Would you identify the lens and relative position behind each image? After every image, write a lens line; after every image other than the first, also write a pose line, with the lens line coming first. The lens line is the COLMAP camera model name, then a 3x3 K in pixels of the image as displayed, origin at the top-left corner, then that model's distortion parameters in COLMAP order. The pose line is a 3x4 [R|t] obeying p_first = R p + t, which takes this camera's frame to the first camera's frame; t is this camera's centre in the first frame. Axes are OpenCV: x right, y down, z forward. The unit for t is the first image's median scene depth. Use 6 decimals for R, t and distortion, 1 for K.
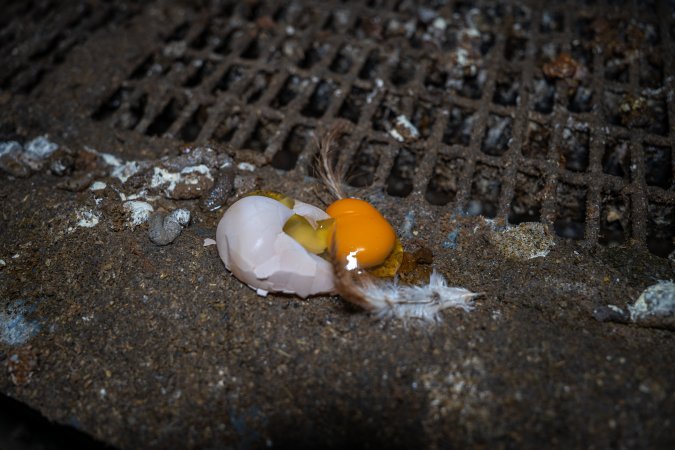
lens RADIAL K [[469.6, 0, 337.5], [0, 469.6, 225.0], [0, 0, 1]] dist [-0.110814, 0.051590]
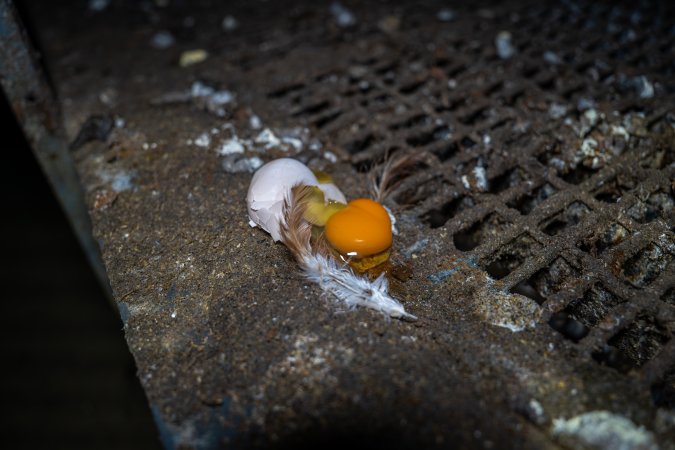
lens RADIAL K [[469.6, 0, 337.5], [0, 469.6, 225.0], [0, 0, 1]] dist [-0.110814, 0.051590]
pose [[0.784575, 0.389277, -0.482603, 0.579017], [-0.469683, 0.881259, -0.052729, 0.103224], [0.404772, 0.268041, 0.874250, 0.028829]]
